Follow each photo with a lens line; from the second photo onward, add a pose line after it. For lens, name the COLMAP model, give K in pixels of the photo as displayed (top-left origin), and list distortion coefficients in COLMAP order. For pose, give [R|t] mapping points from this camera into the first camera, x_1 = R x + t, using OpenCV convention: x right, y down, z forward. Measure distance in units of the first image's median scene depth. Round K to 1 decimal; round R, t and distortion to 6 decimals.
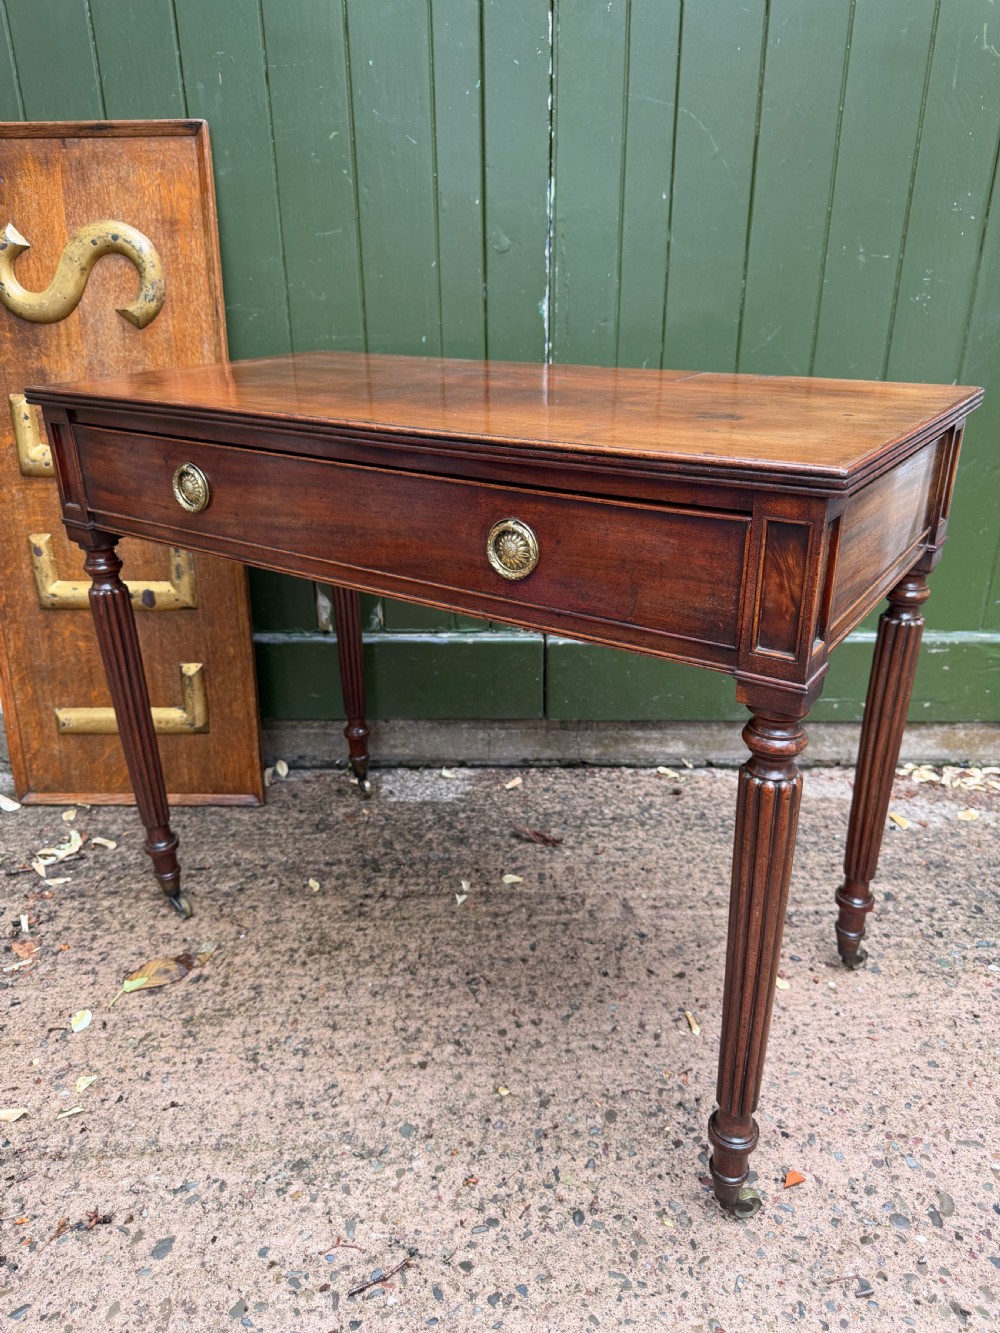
lens RADIAL K [[970.7, 0, 500.5], [0, 970.7, 663.9], [0, 0, 1]] dist [-0.000789, -0.006848]
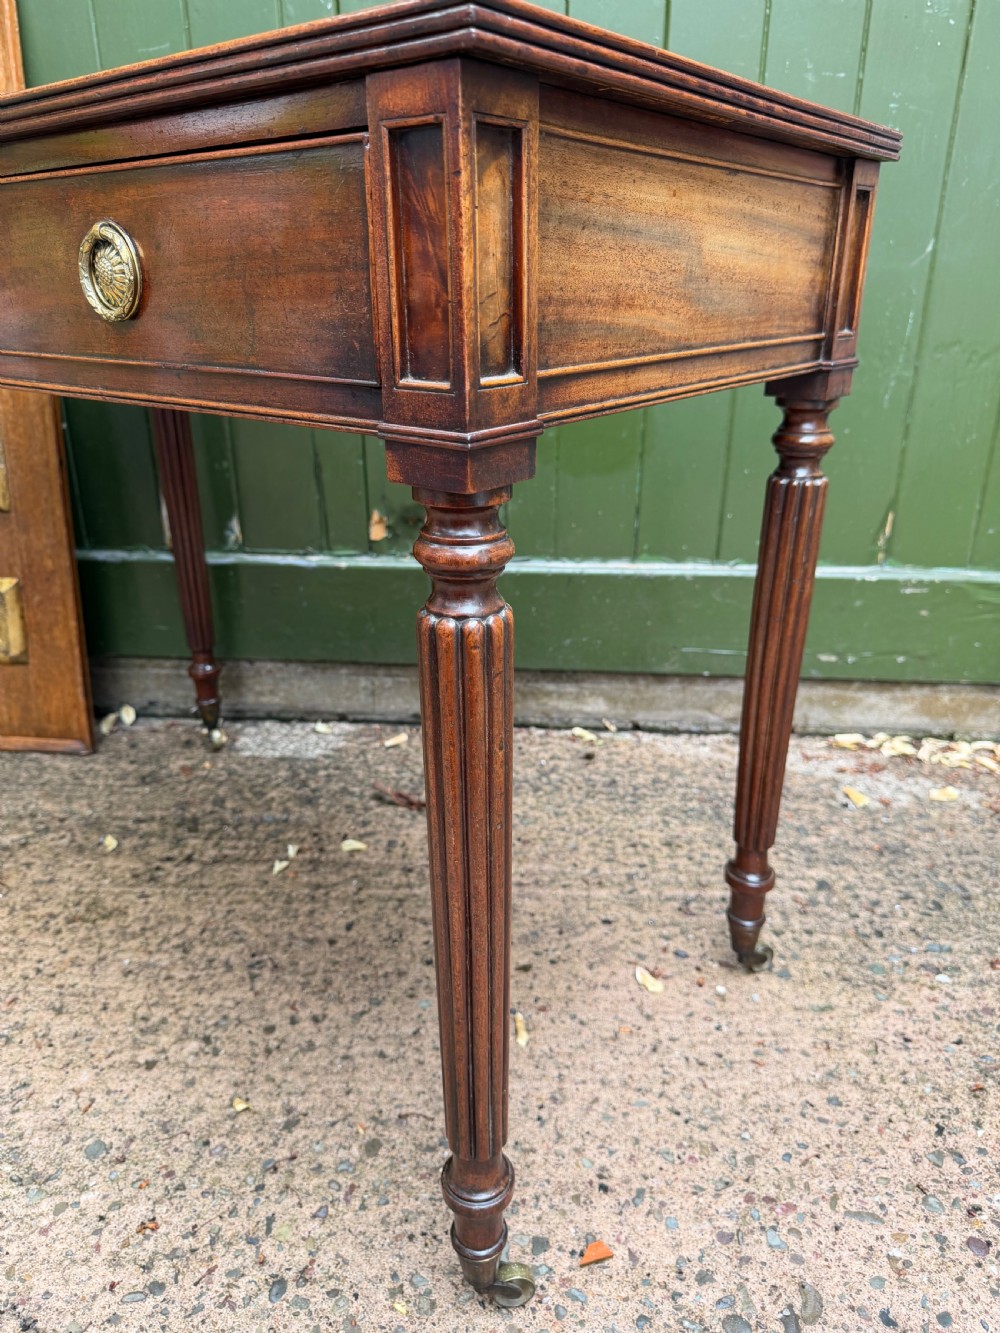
lens RADIAL K [[970.7, 0, 502.8], [0, 970.7, 672.6], [0, 0, 1]] dist [-0.000789, -0.006848]
pose [[0.998011, 0.030065, -0.055405, 0.200307], [-0.030620, 0.999489, -0.009203, 0.092615], [0.055100, 0.010881, 0.998422, 0.224529]]
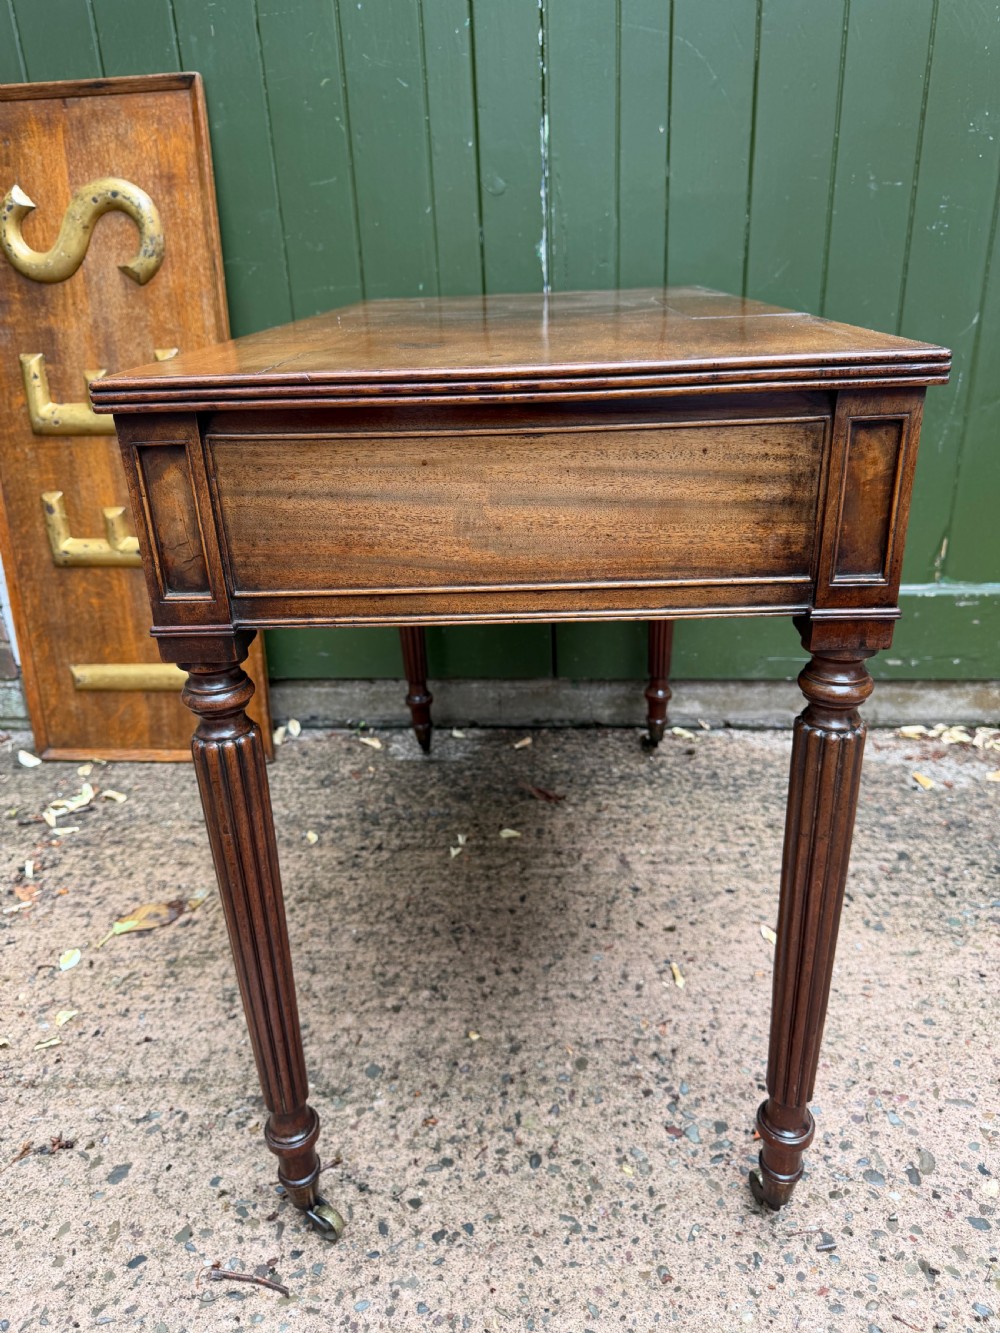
lens RADIAL K [[970.7, 0, 502.9], [0, 970.7, 661.4], [0, 0, 1]] dist [-0.000789, -0.006848]
pose [[0.996940, -0.001834, -0.078151, 0.092851], [0.002008, 0.999996, 0.002154, 0.051043], [0.078147, -0.002304, 0.996939, 0.022399]]
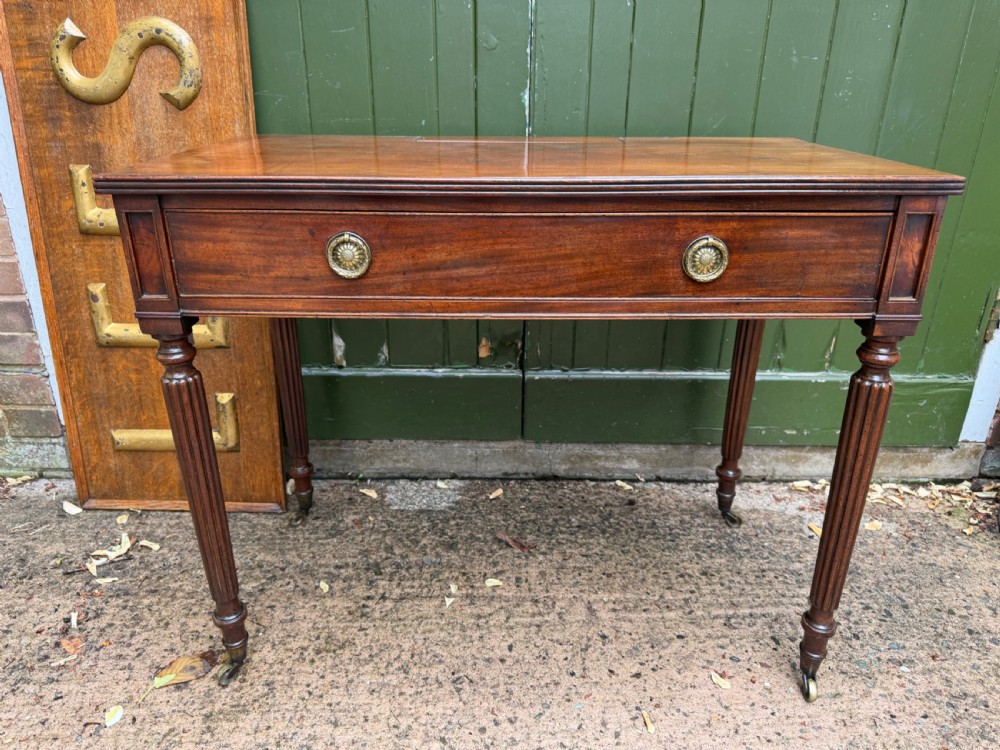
lens RADIAL K [[728.2, 0, 497.9], [0, 728.2, 371.5], [0, 0, 1]] dist [-0.000789, -0.006848]
pose [[0.999876, 0.010735, 0.011481, 0.005216], [-0.010776, 0.999936, 0.003510, -0.042508], [-0.011443, -0.003633, 0.999928, 0.130975]]
